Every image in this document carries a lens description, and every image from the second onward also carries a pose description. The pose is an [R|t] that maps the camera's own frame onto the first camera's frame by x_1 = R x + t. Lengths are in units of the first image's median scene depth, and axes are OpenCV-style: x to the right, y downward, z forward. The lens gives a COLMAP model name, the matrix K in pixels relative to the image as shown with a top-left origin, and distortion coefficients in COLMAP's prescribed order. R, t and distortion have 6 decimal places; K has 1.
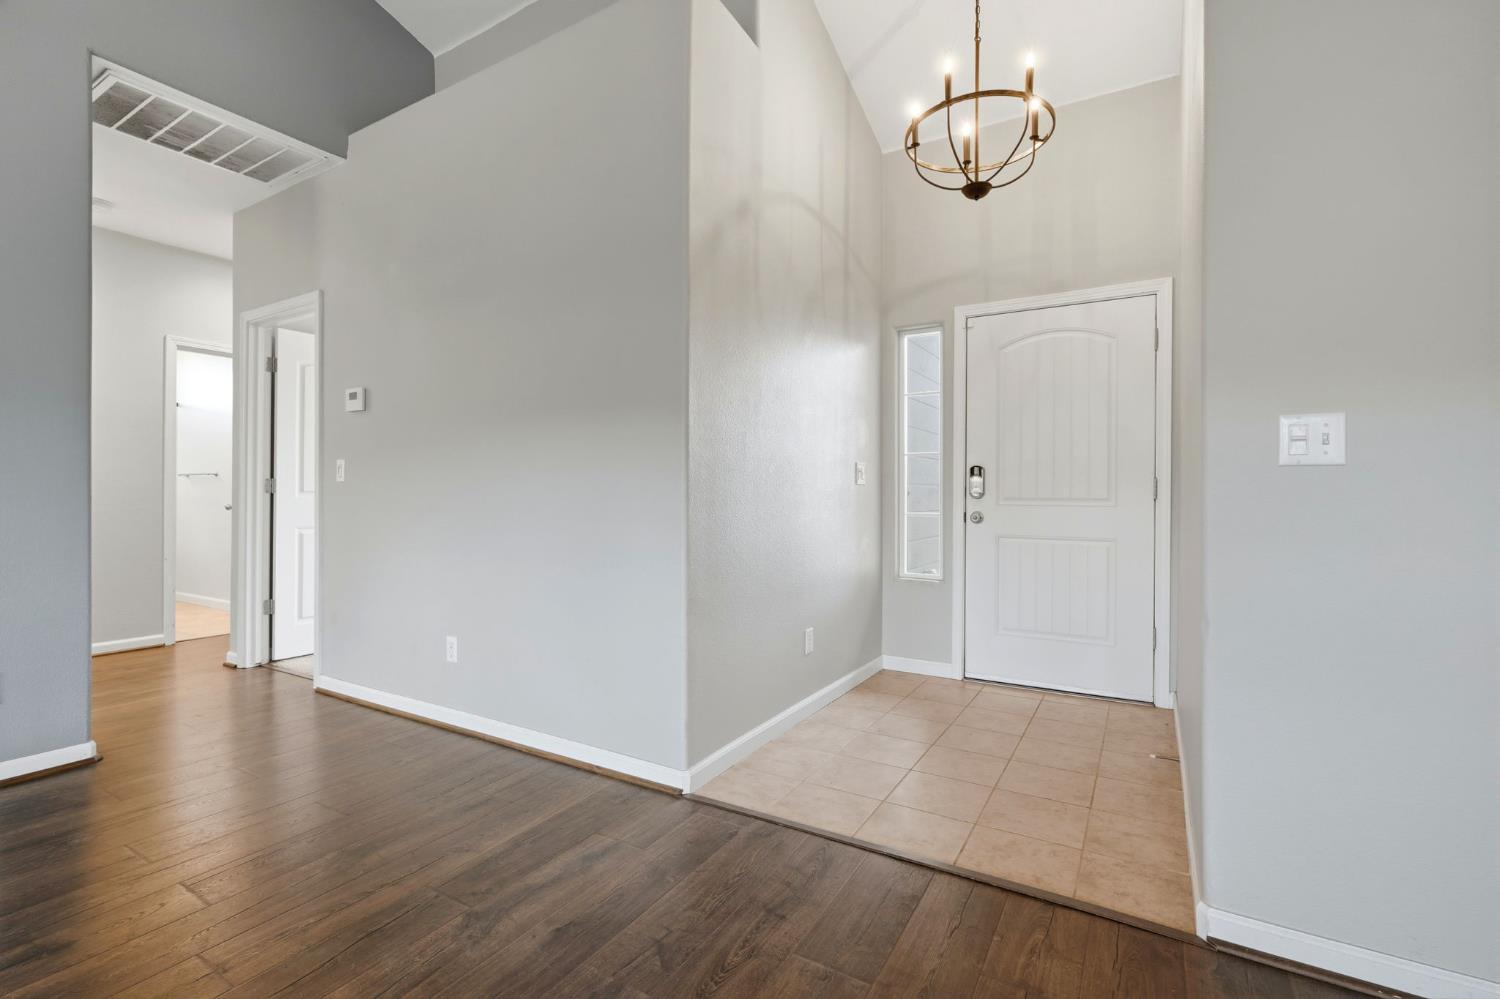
lens RADIAL K [[669.8, 0, 749.8], [0, 669.8, 493.9], [0, 0, 1]] dist [0.000136, -0.000282]
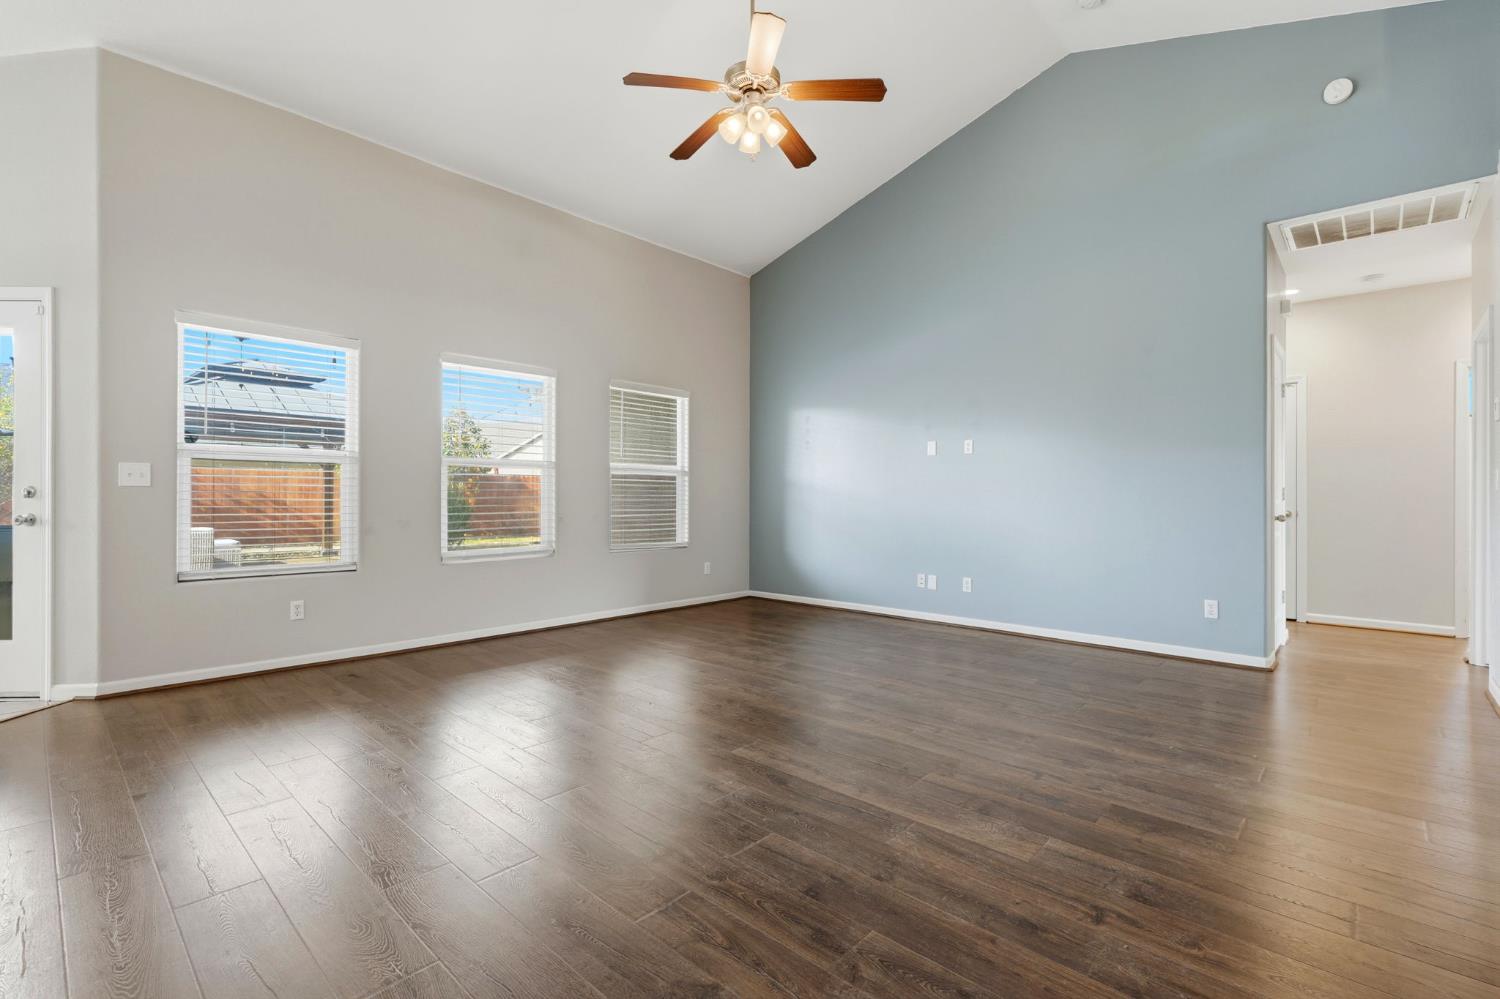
lens RADIAL K [[673.3, 0, 757.7], [0, 673.3, 496.1], [0, 0, 1]] dist [-0.001051, -0.000501]
pose [[-0.197825, -0.008337, -0.980202, 0.605912], [-0.005053, 0.999959, -0.007485, 0.004973], [0.980224, 0.003472, -0.197859, 0.098868]]
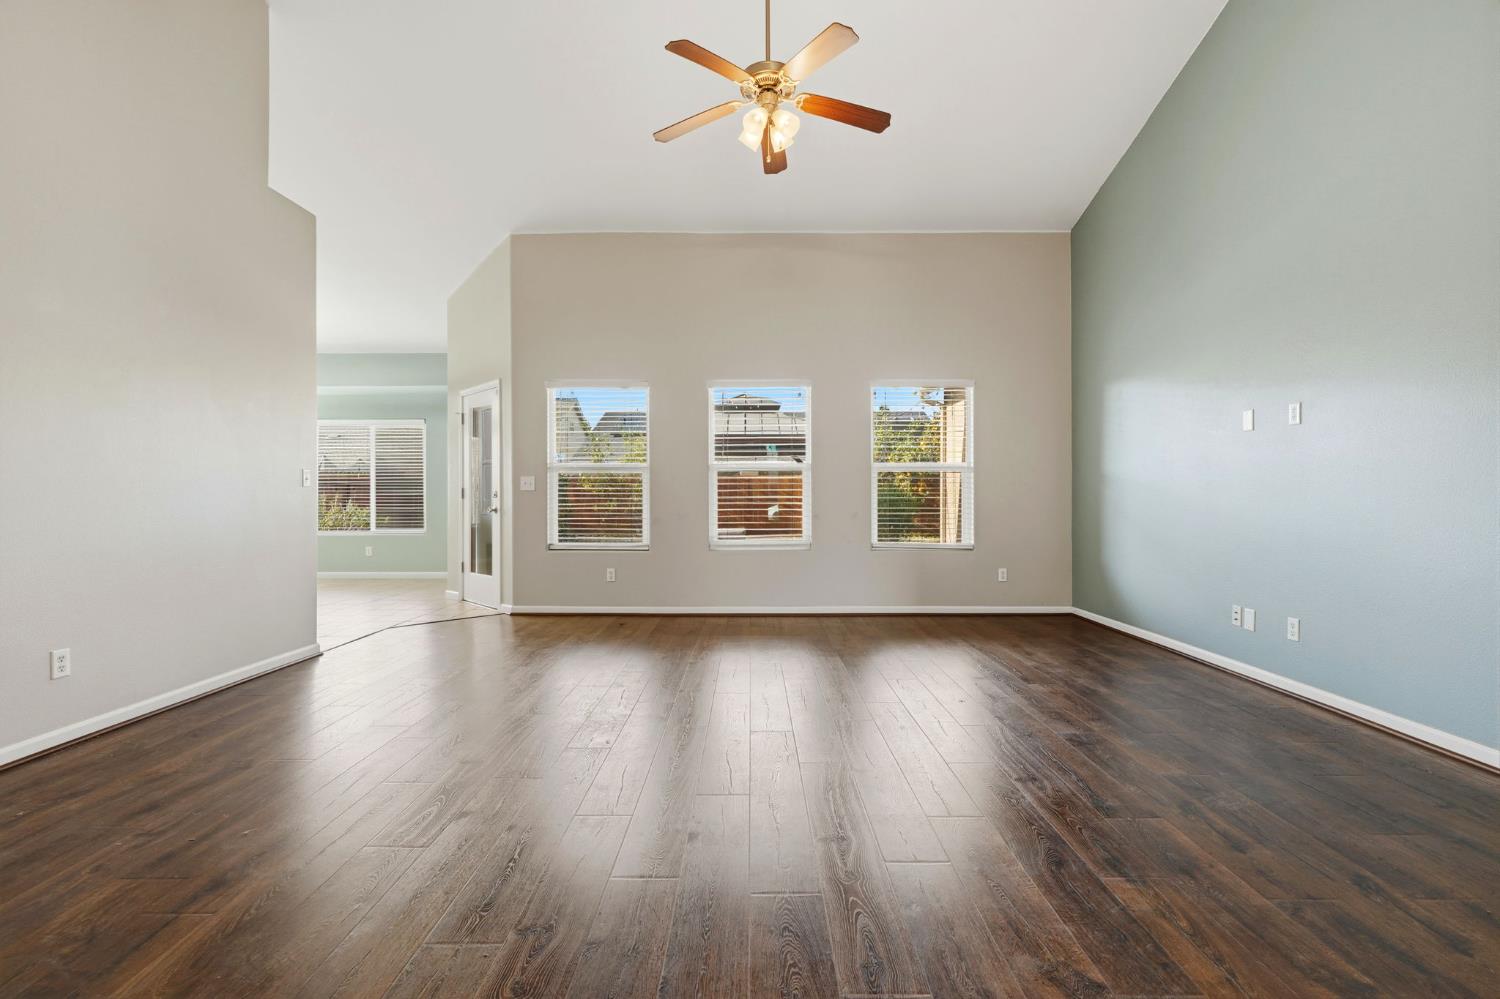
lens RADIAL K [[673.4, 0, 747.6], [0, 673.4, 495.6], [0, 0, 1]] dist [-0.003370, -0.000939]
pose [[-0.860055, -0.006691, -0.510157, 0.188668], [-0.004158, 0.999973, -0.006107, 0.008391], [0.510184, -0.003131, -0.860060, 0.710885]]
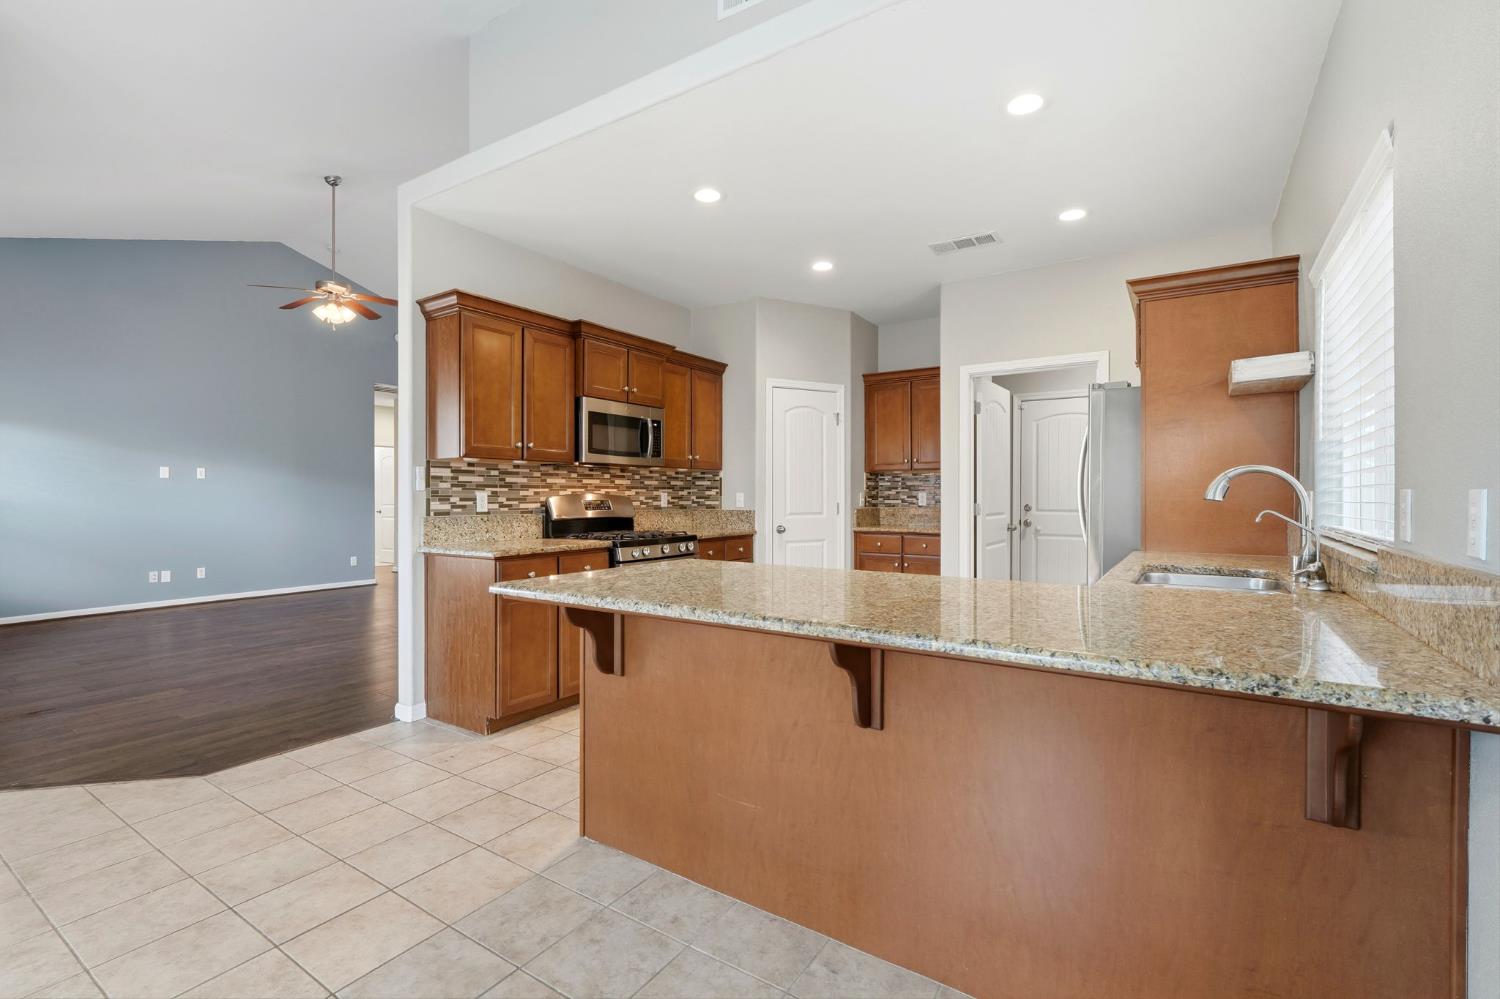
lens RADIAL K [[673.4, 0, 747.6], [0, 673.4, 495.6], [0, 0, 1]] dist [-0.003370, -0.000939]
pose [[0.999158, -0.003438, -0.040876, 0.819794], [0.003621, 0.999984, 0.004393, -0.055014], [0.040860, -0.004537, 0.999155, -1.808084]]
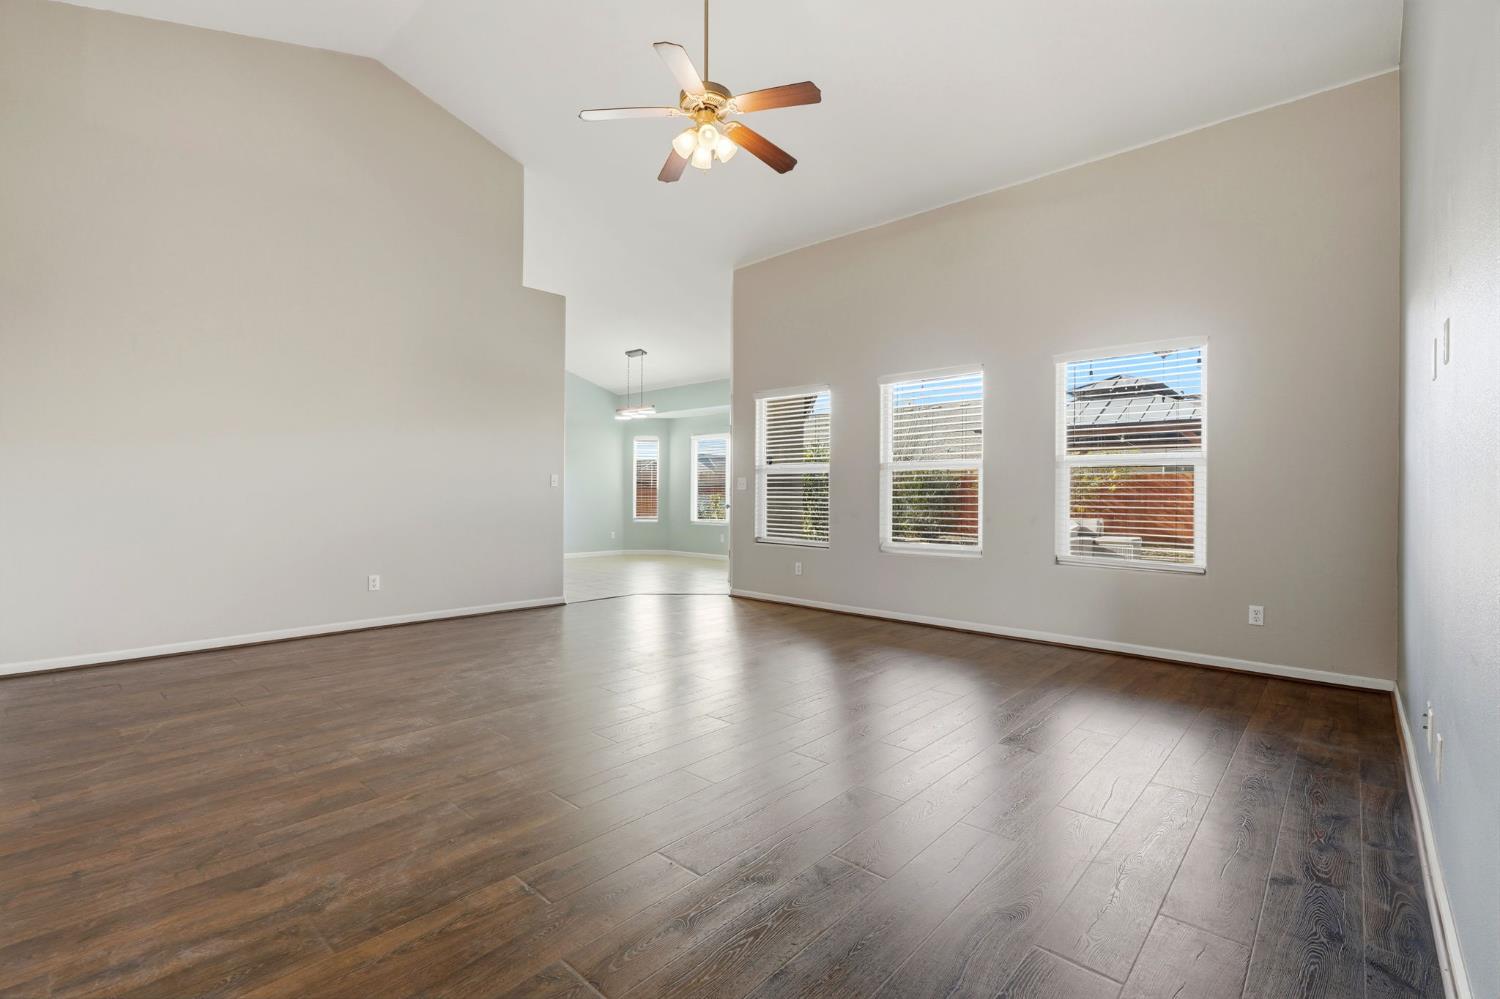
lens RADIAL K [[669.8, 0, 749.8], [0, 669.8, 493.9], [0, 0, 1]] dist [0.000136, -0.000282]
pose [[-0.981904, -0.015552, 0.188739, -0.582706], [-0.015729, 0.999876, 0.000559, -0.000918], [-0.188724, -0.002420, -0.982027, 0.880399]]
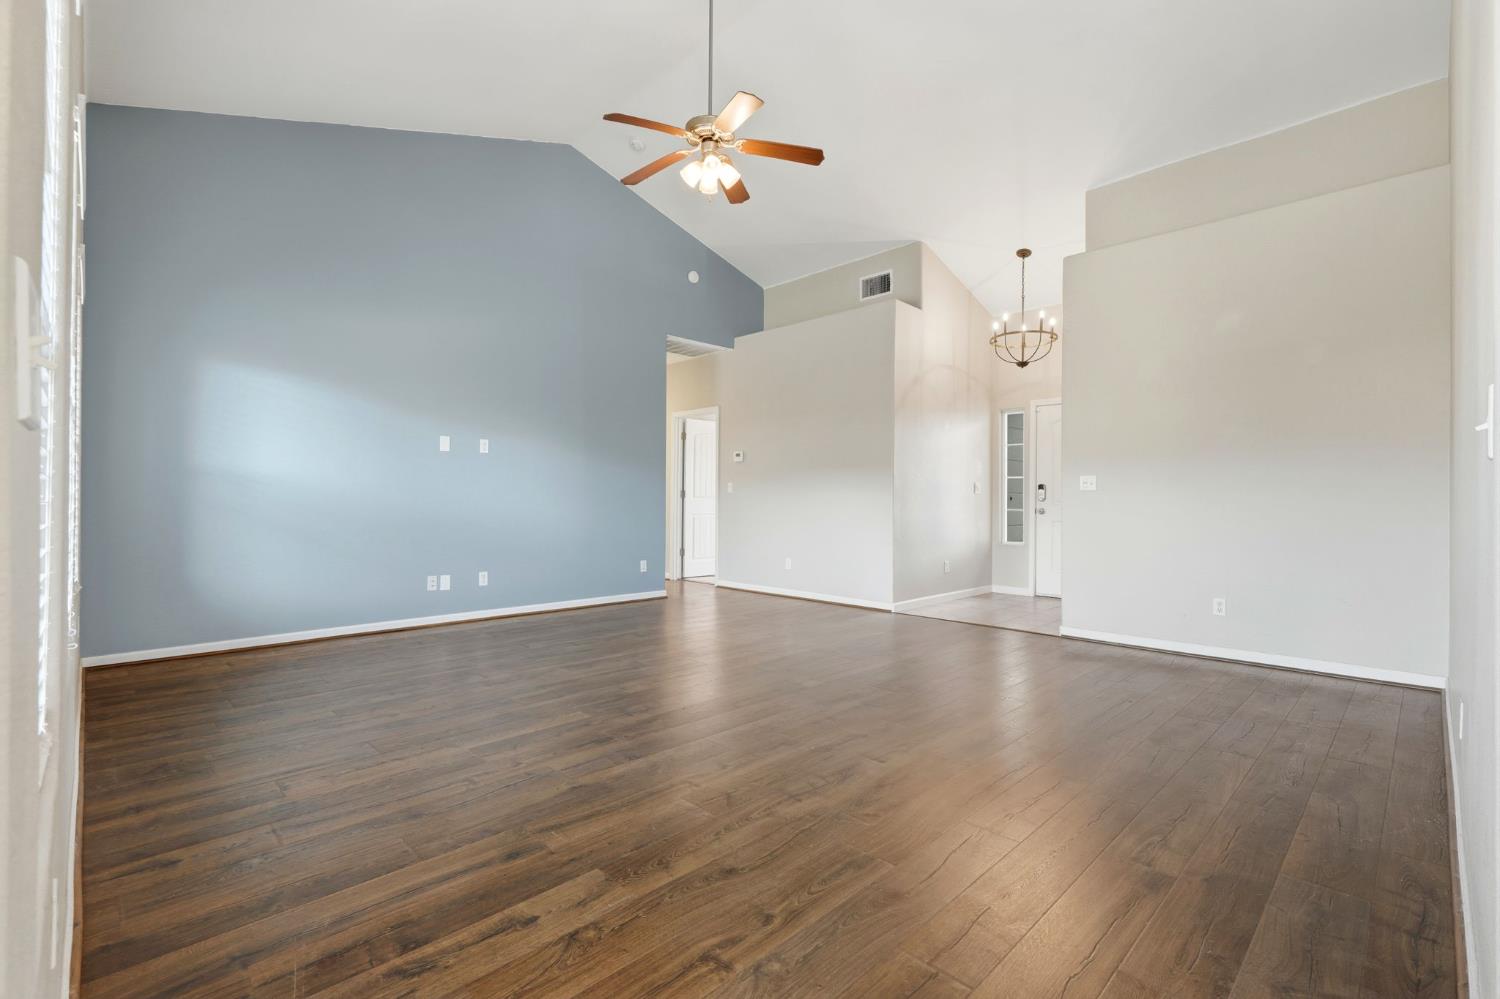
lens RADIAL K [[669.8, 0, 749.8], [0, 669.8, 493.9], [0, 0, 1]] dist [0.000136, -0.000282]
pose [[0.968852, 0.000678, -0.247640, 0.006943], [-0.002206, 0.999980, -0.005895, -0.001221], [0.247631, 0.006258, 0.968834, -1.141233]]
